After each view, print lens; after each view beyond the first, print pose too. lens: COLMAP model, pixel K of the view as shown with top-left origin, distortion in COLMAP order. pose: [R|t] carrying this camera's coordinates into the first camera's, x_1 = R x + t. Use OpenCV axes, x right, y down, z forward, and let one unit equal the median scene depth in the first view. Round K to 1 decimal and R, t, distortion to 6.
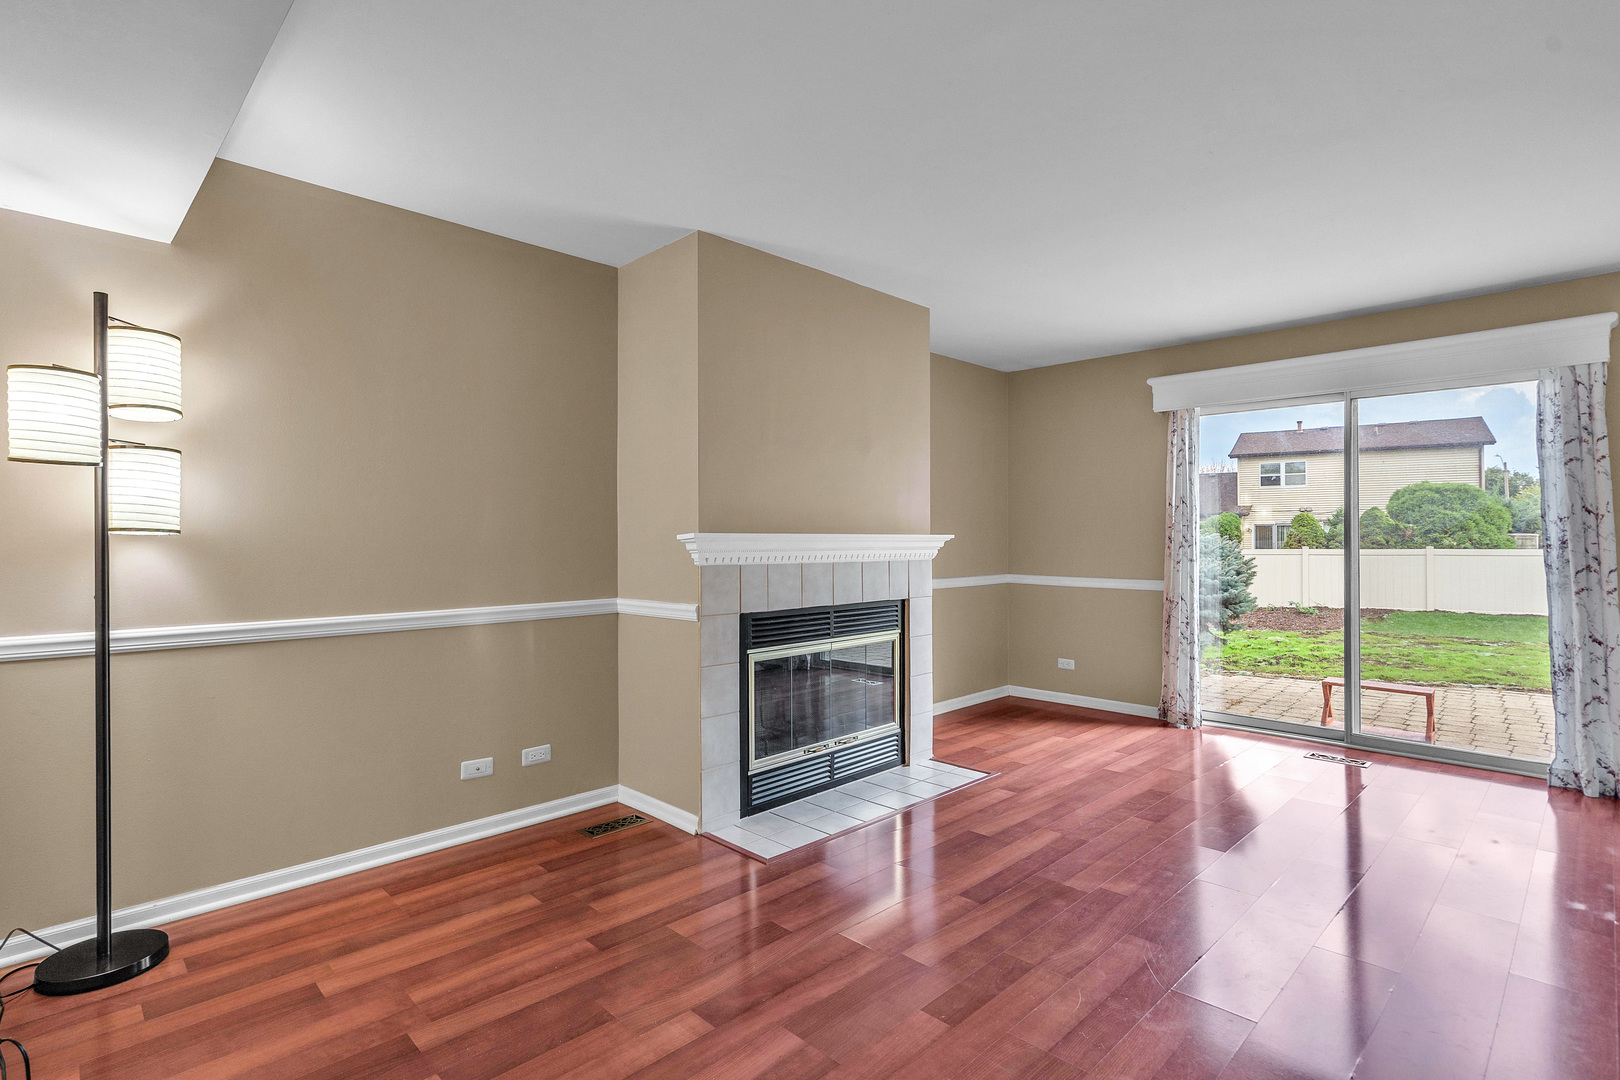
lens RADIAL K [[790.8, 0, 804.0], [0, 790.8, 514.6], [0, 0, 1]] dist [-0.015615, 0.000103]
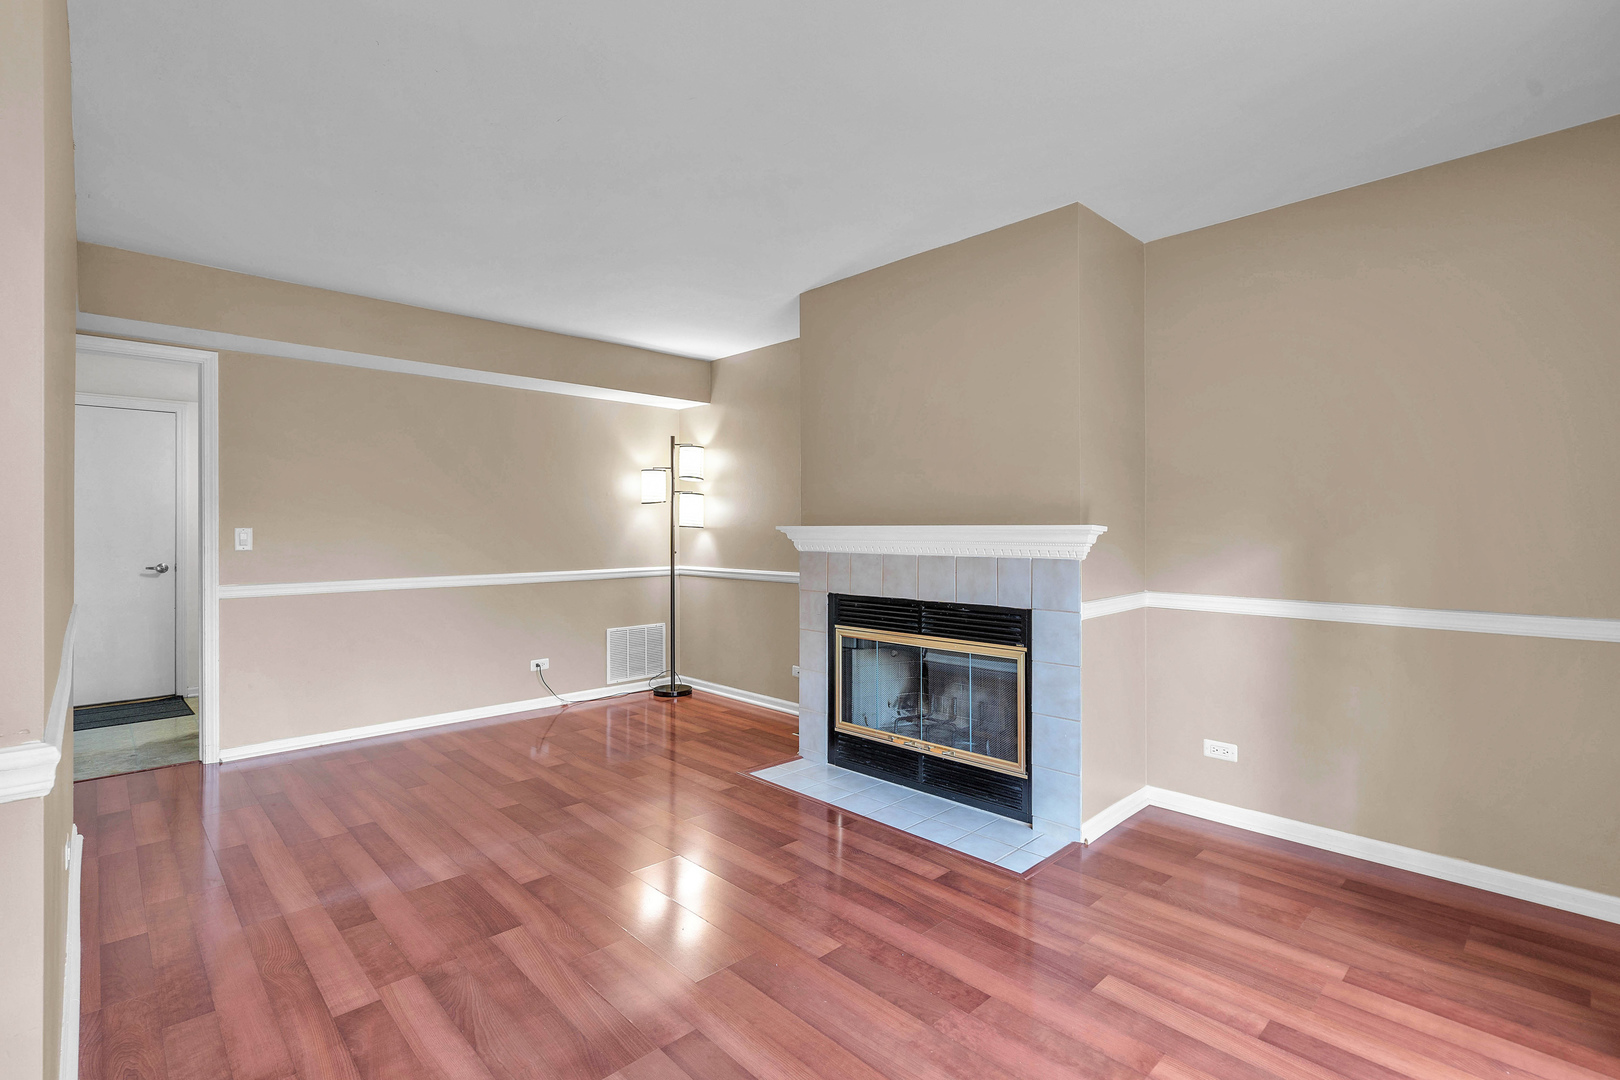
lens RADIAL K [[751.7, 0, 814.9], [0, 751.7, 532.2], [0, 0, 1]] dist [-0.001036, 0.000939]
pose [[-0.011182, 0.003033, -0.999933, 1.056869], [0.032908, 0.999455, 0.002664, 0.029236], [0.999396, -0.032876, -0.011276, 0.993989]]
